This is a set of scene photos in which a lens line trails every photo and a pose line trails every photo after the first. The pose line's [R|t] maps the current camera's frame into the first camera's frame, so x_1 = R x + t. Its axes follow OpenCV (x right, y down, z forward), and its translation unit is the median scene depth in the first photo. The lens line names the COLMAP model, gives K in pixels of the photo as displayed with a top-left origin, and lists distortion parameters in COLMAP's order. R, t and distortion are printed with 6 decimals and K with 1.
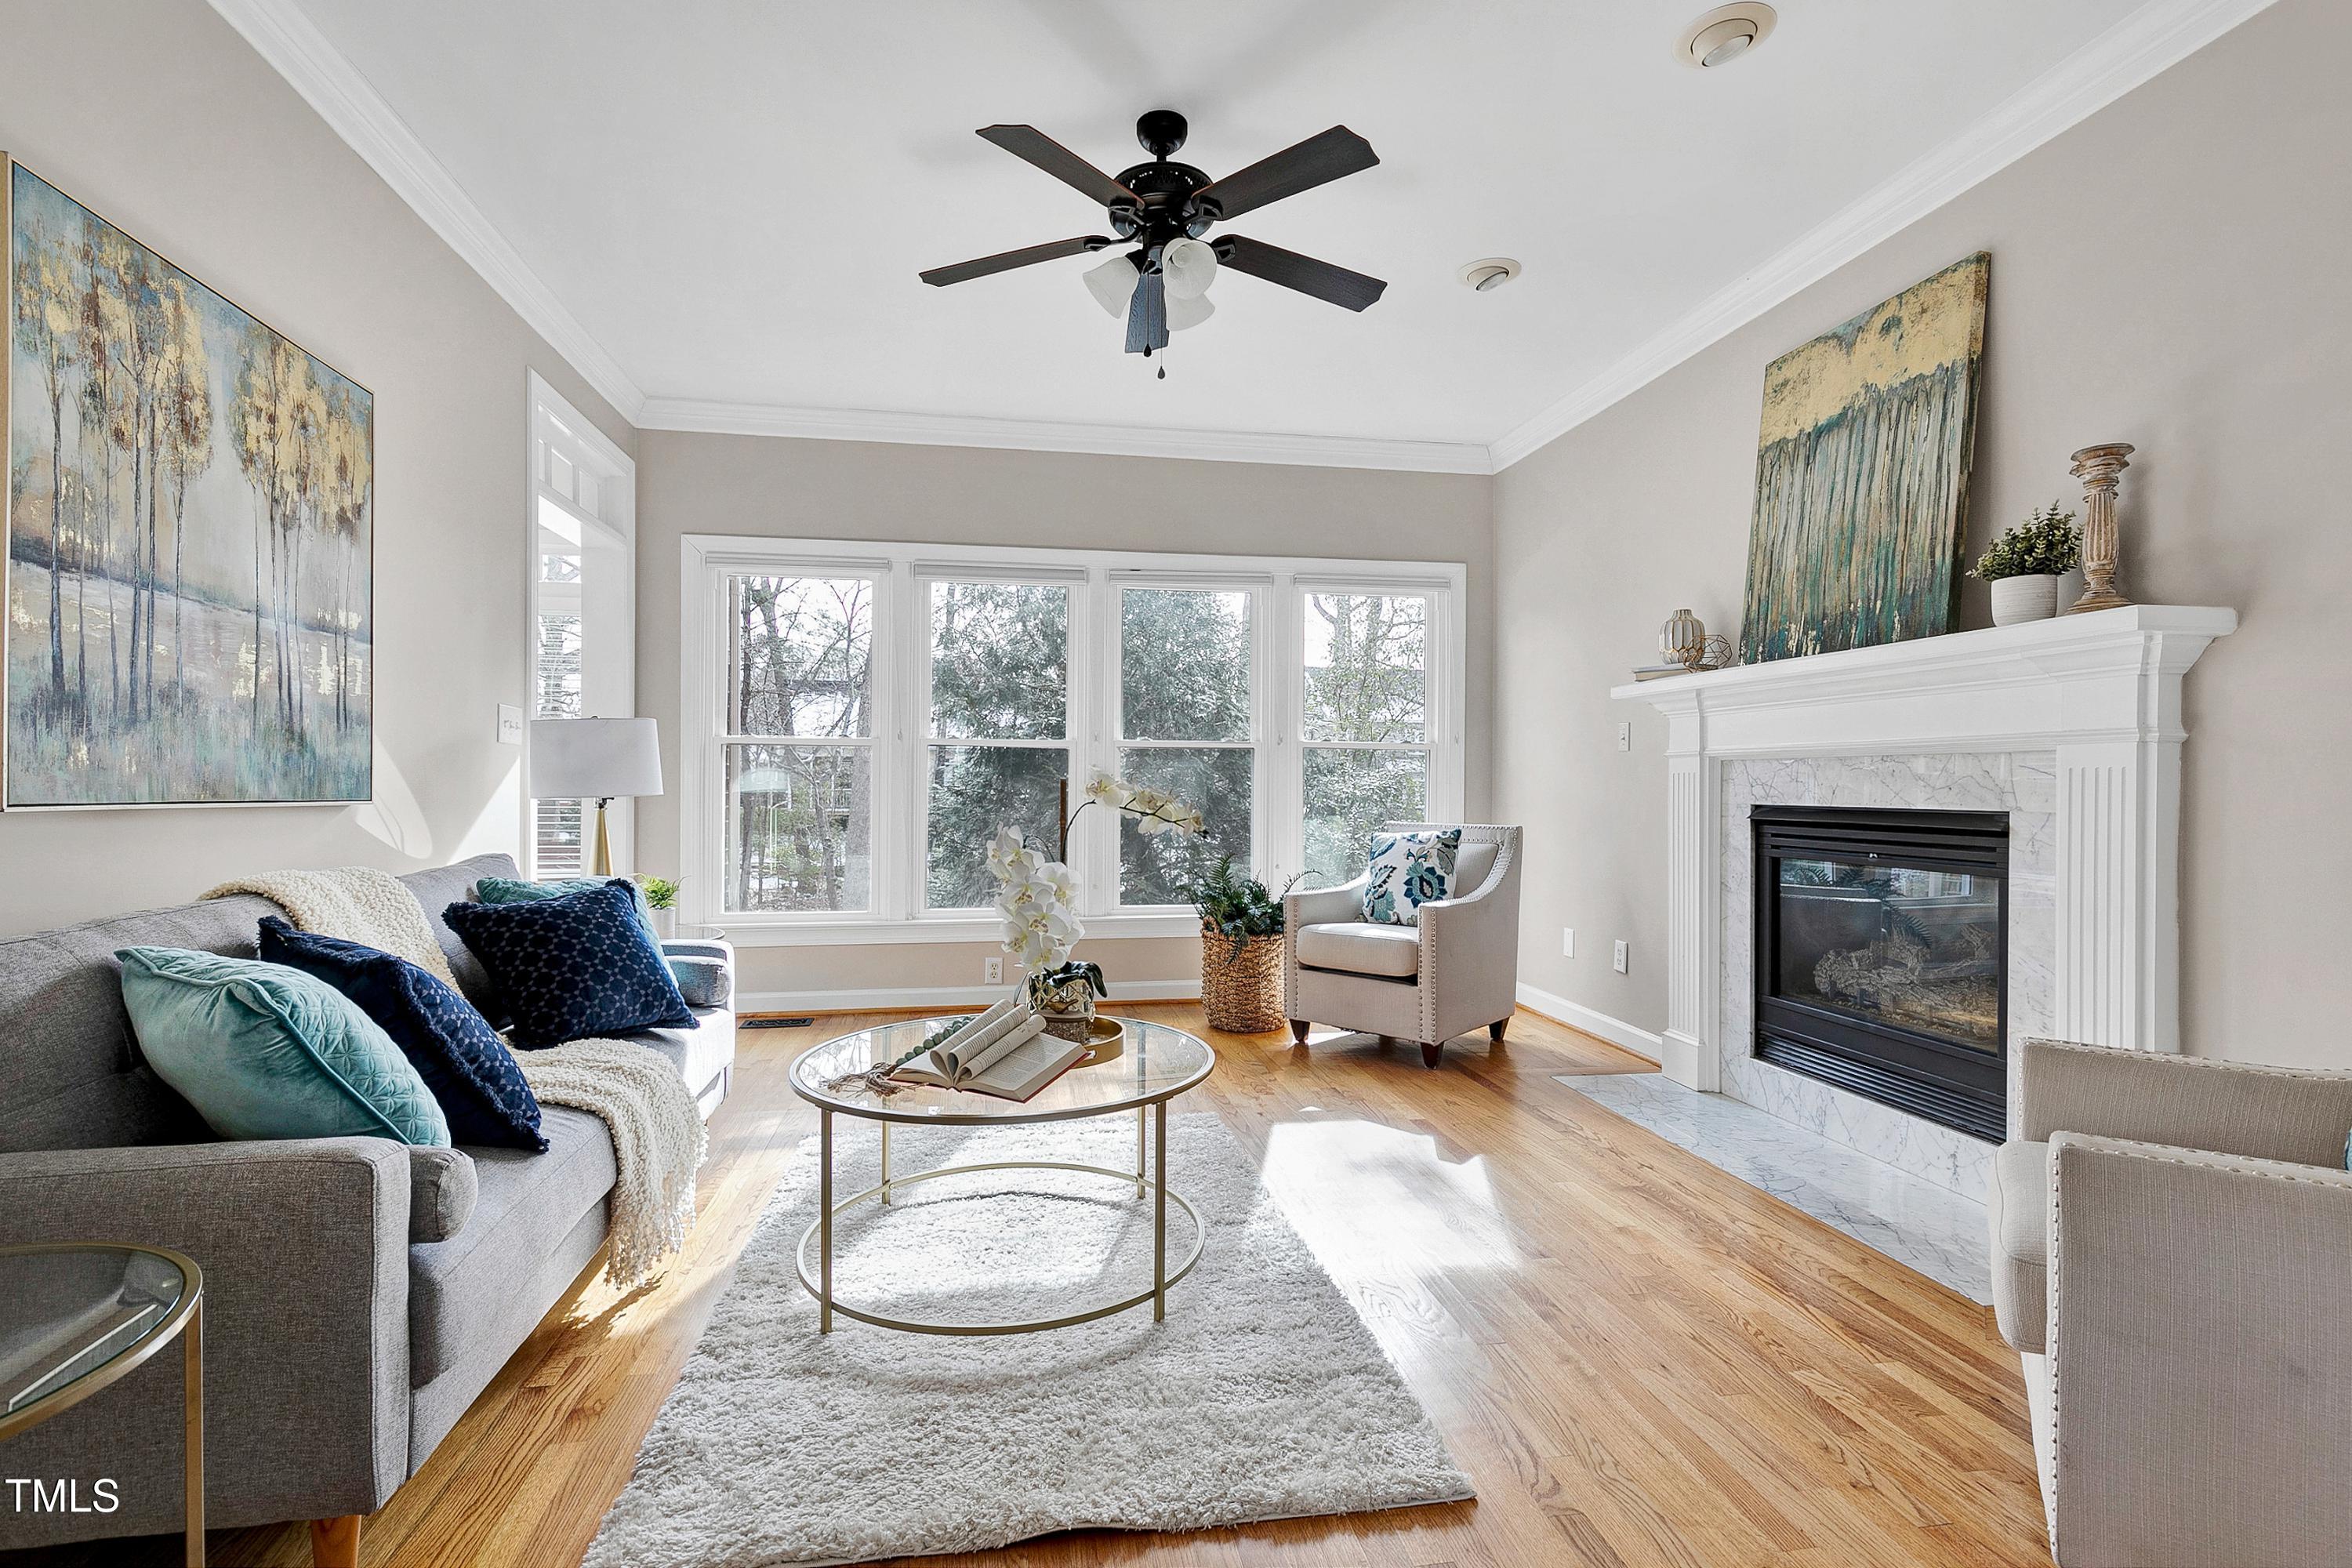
lens RADIAL K [[1102.9, 0, 1176.0], [0, 1102.9, 784.0], [0, 0, 1]] dist [0.013055, -0.004733]
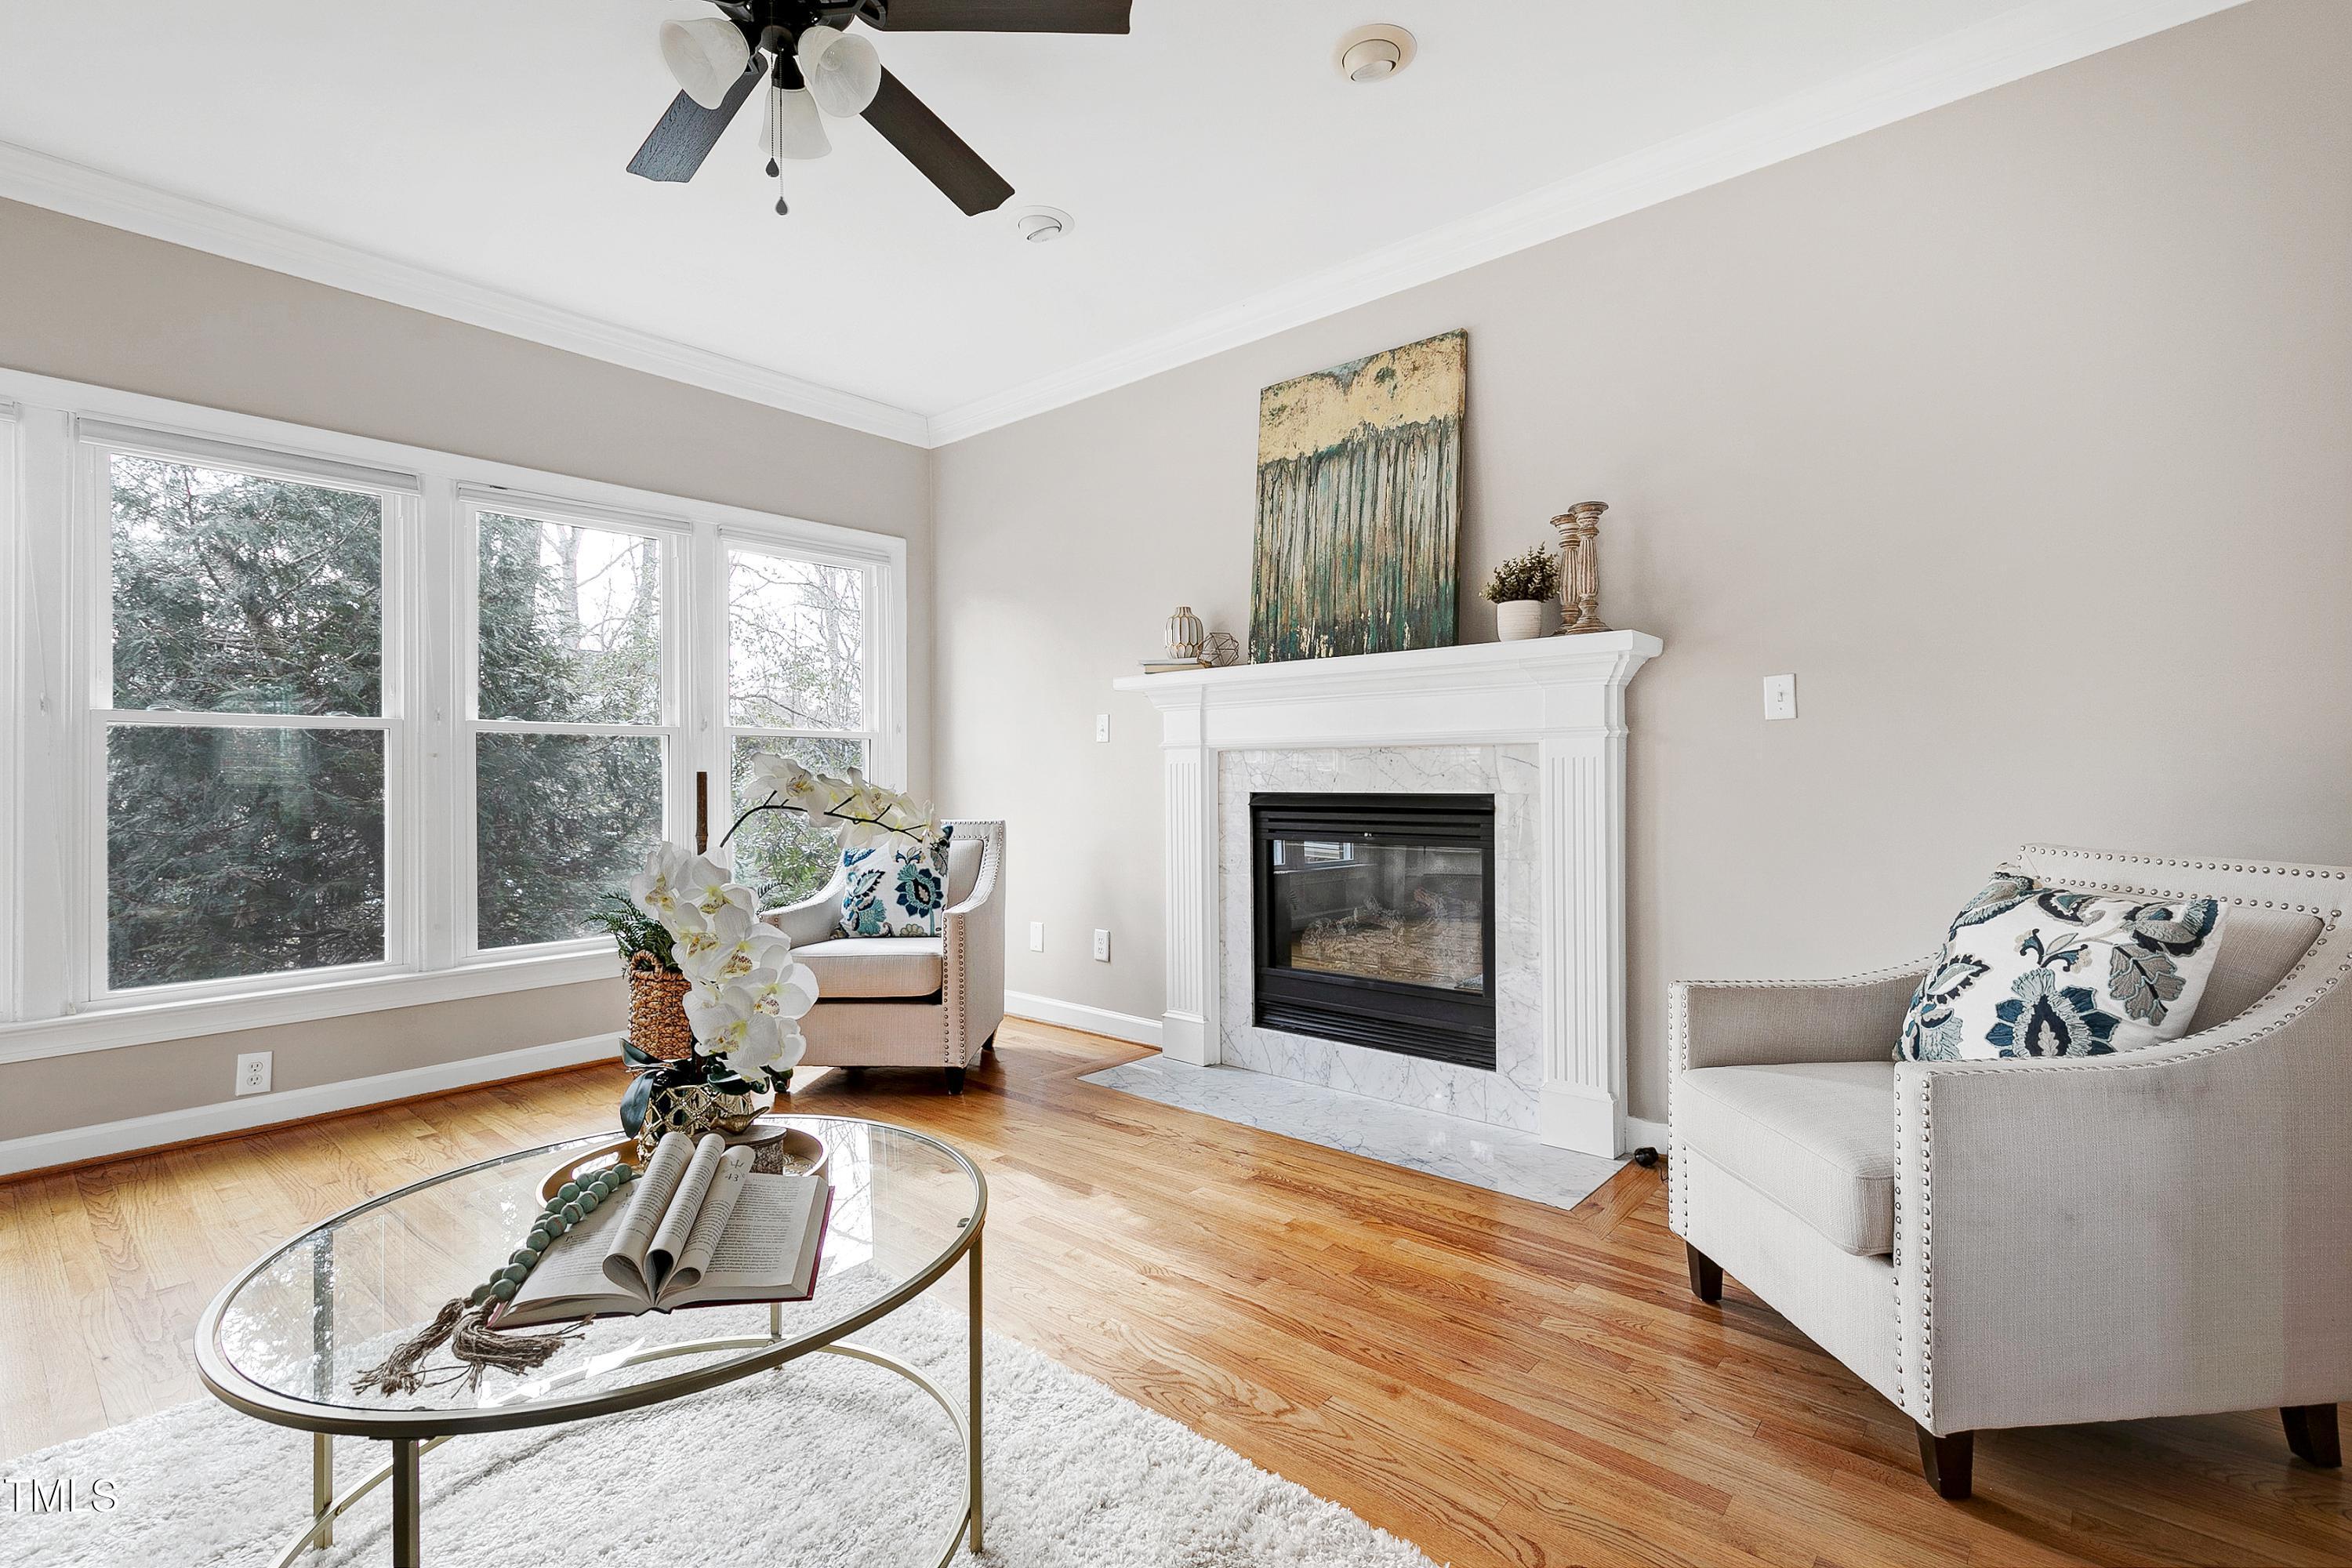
lens RADIAL K [[1077.8, 0, 1174.9], [0, 1077.8, 774.1], [0, 0, 1]] dist [0.013438, -0.000216]
pose [[0.773002, -0.007360, 0.634361, -0.229474], [0.009640, 0.999954, -0.000146, -0.000063], [-0.634331, 0.006228, 0.773037, 0.258258]]
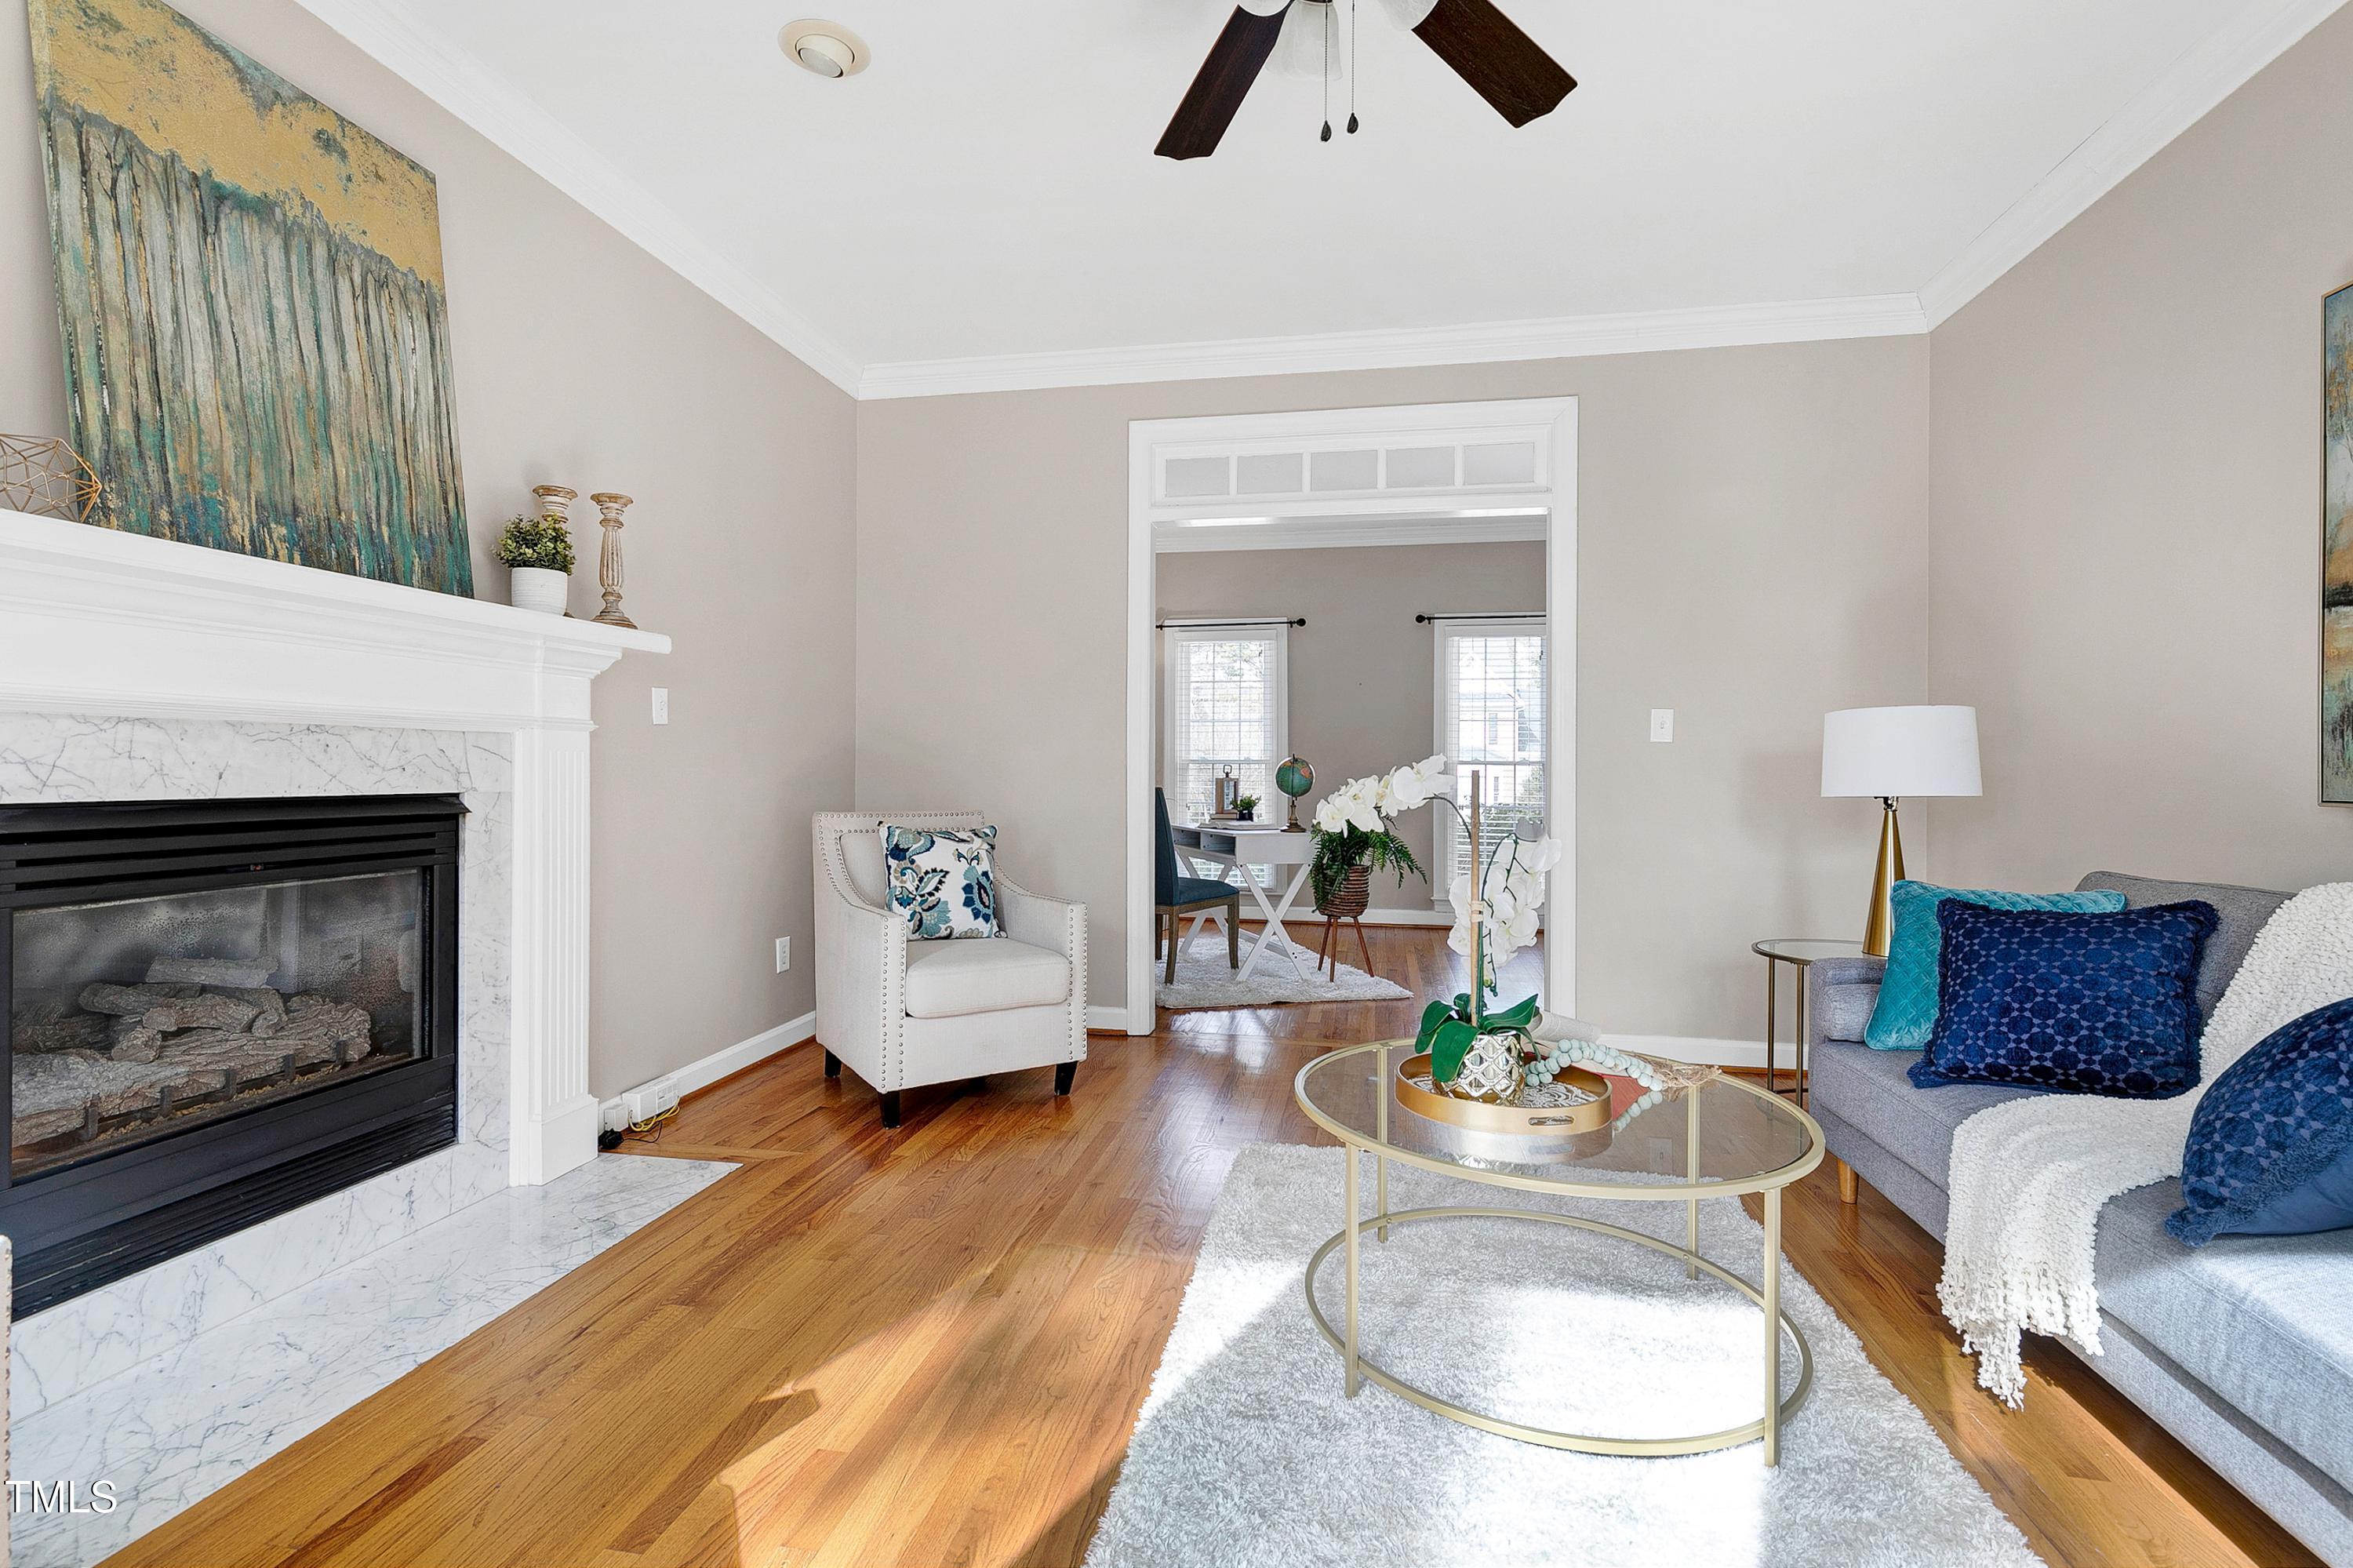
lens RADIAL K [[1057.9, 0, 1176.9], [0, 1057.9, 767.7], [0, 0, 1]] dist [0.002776, 0.000363]
pose [[-0.934719, -0.007833, 0.355301, -0.133410], [-0.008539, 0.999963, -0.000419, -0.001686], [-0.355285, -0.003425, -0.934752, 1.387978]]
